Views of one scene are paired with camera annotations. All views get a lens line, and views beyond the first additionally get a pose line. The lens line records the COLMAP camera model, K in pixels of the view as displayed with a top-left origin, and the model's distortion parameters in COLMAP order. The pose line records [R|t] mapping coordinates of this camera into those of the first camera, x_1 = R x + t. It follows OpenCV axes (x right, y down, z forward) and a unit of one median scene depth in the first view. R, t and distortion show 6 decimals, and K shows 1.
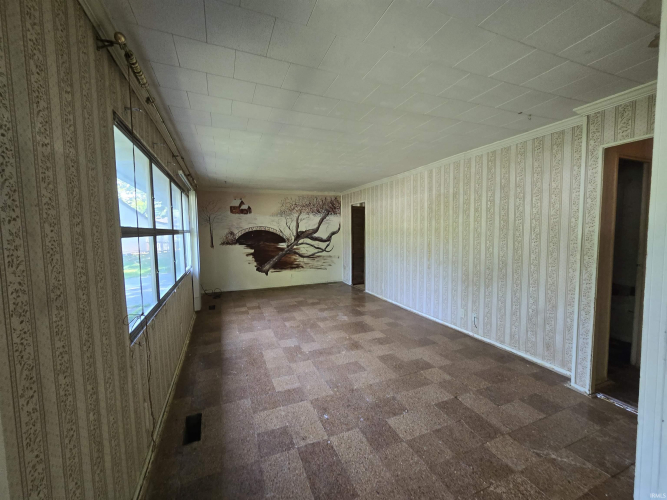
lens RADIAL K [[274.2, 0, 334.0], [0, 274.2, 248.5], [0, 0, 1]] dist [-0.001055, 0.000068]
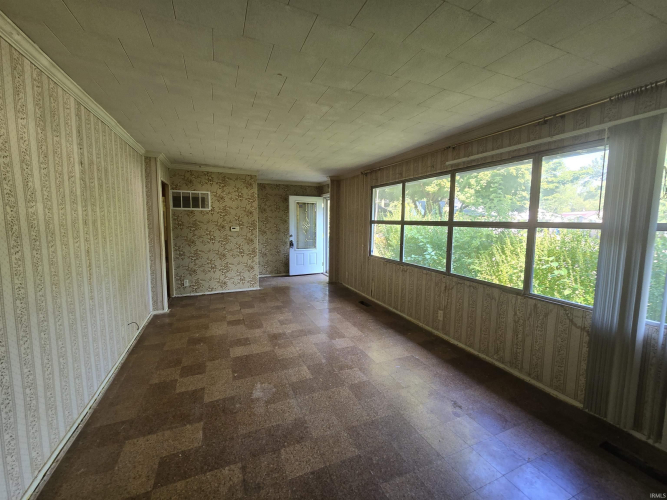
lens RADIAL K [[274.2, 0, 332.0], [0, 274.2, 249.0], [0, 0, 1]] dist [-0.001055, 0.000068]
pose [[-0.999984, 0.004411, -0.003479, -0.132177], [0.003752, 0.985316, 0.170702, -0.136881], [0.004180, 0.170686, -0.985317, 1.944015]]
